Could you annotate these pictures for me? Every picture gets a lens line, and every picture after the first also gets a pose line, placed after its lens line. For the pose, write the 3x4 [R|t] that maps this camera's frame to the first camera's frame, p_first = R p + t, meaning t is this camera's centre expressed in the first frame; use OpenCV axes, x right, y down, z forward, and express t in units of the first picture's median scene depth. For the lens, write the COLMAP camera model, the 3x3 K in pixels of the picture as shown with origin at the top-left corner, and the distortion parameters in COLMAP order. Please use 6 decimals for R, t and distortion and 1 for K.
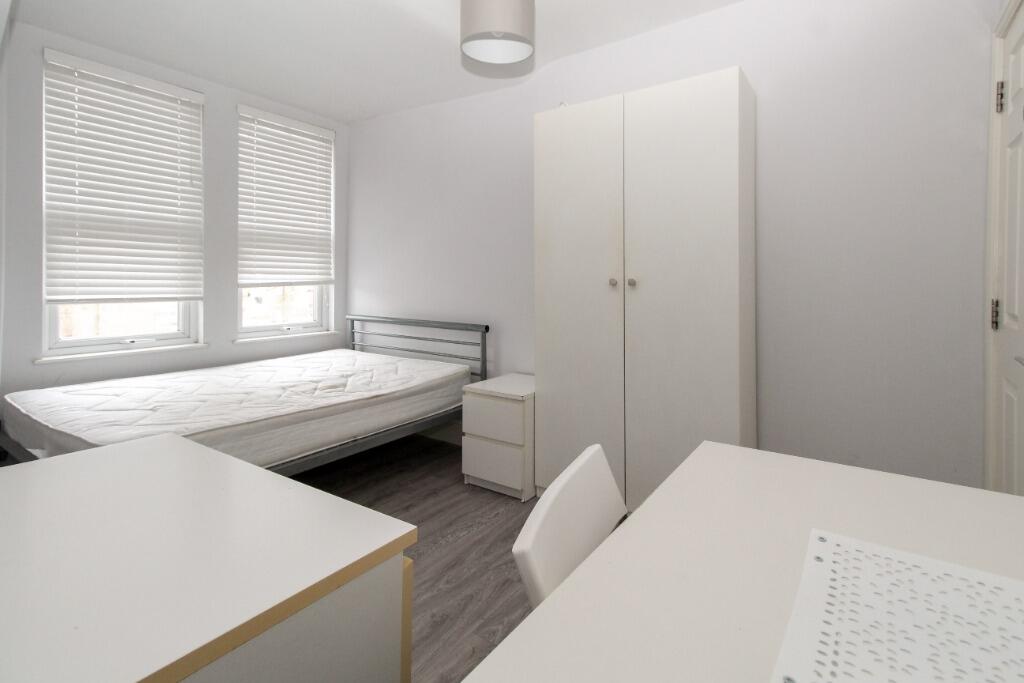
lens RADIAL K [[505.1, 0, 512.0], [0, 505.1, 341.5], [0, 0, 1]] dist [0.001089, 0.000317]
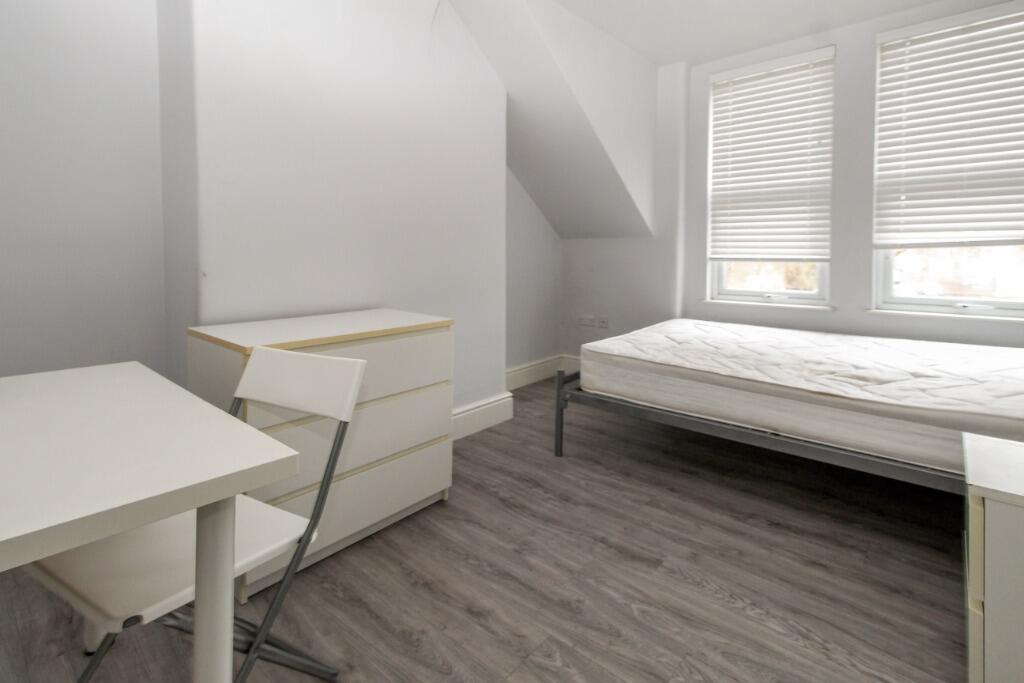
lens RADIAL K [[461.3, 0, 511.5], [0, 461.3, 303.1], [0, 0, 1]] dist [0.030370, -0.000023]
pose [[-0.079839, 0.115877, -0.990050, 0.412387], [-0.109188, 0.986227, 0.124234, -0.058824], [0.990810, 0.118020, -0.066087, 0.559466]]
